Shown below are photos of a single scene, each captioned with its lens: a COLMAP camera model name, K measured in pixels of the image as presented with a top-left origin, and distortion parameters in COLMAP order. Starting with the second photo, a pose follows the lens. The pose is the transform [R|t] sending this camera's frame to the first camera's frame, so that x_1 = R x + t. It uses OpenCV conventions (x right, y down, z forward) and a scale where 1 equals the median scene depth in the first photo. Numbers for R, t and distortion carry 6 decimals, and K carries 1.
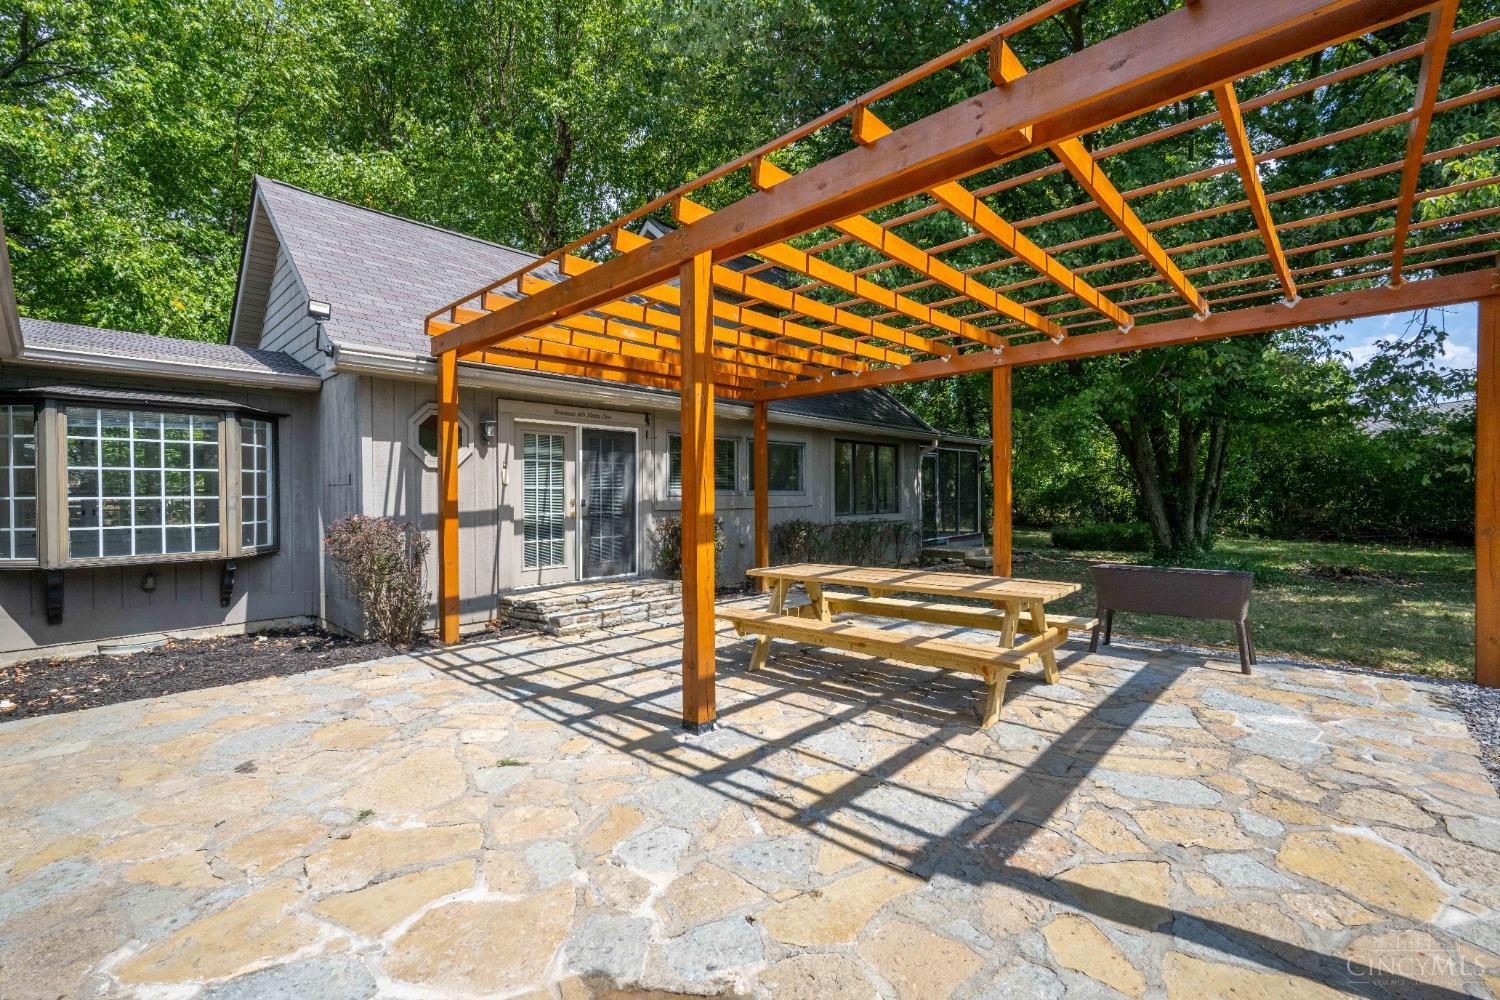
lens RADIAL K [[646.5, 0, 749.4], [0, 646.5, 497.5], [0, 0, 1]] dist [-0.000075, -0.000007]
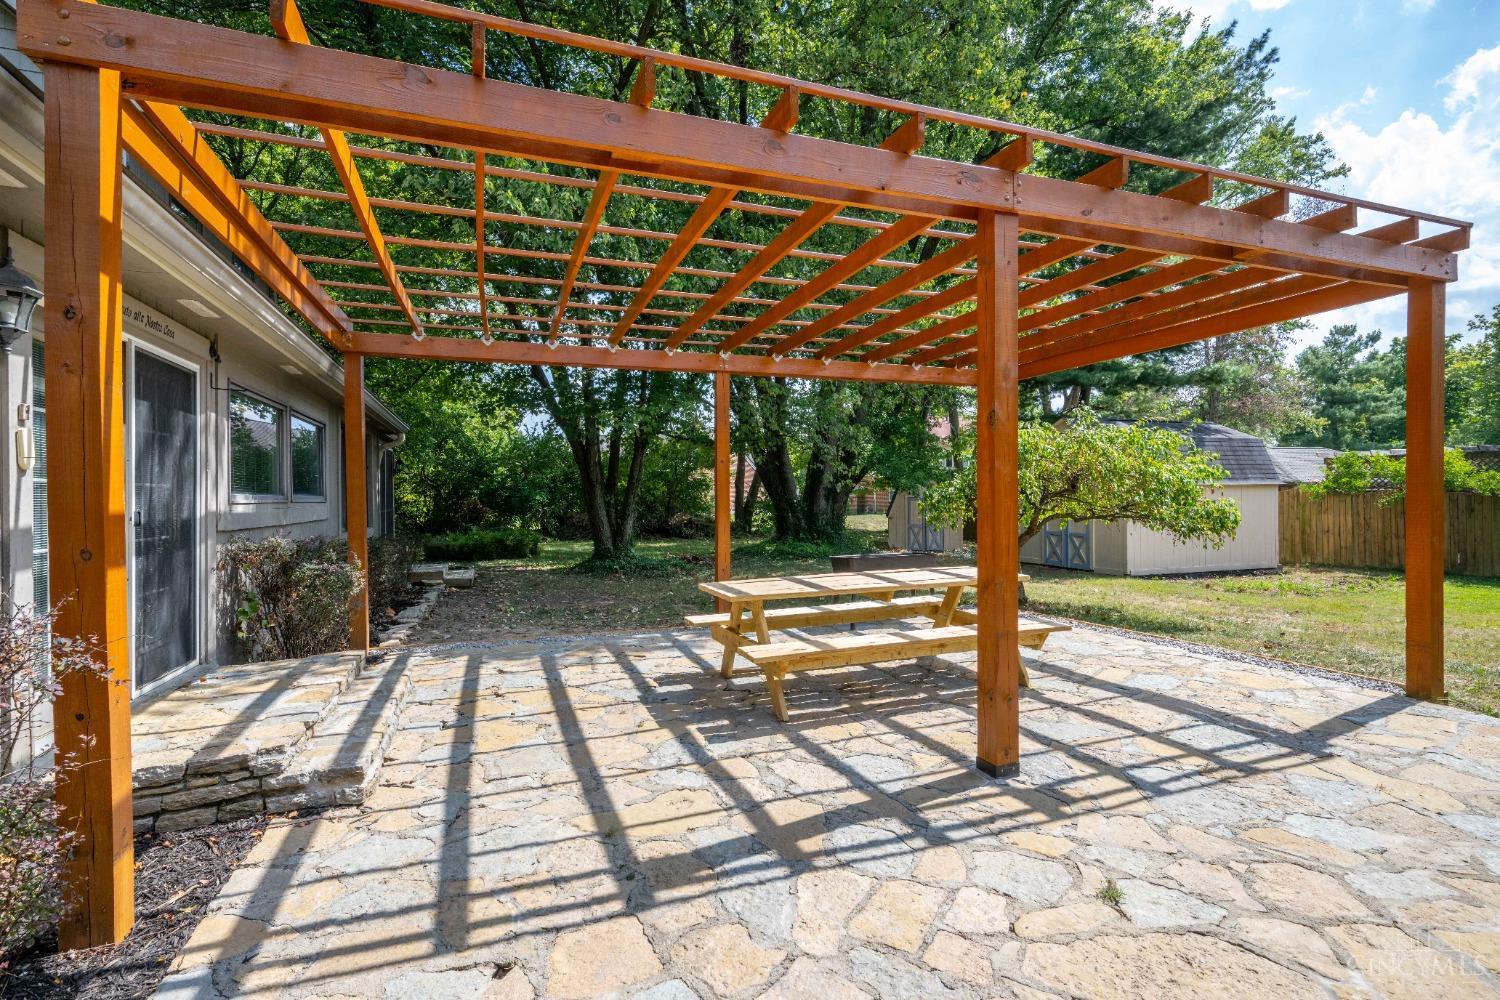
lens RADIAL K [[677.1, 0, 745.9], [0, 677.1, 501.5], [0, 0, 1]] dist [0.002201, 0.000367]
pose [[0.445199, 0.004274, 0.895422, -0.954588], [0.006179, 0.999950, -0.007845, 0.007250], [-0.895411, 0.009025, 0.445150, 0.837109]]
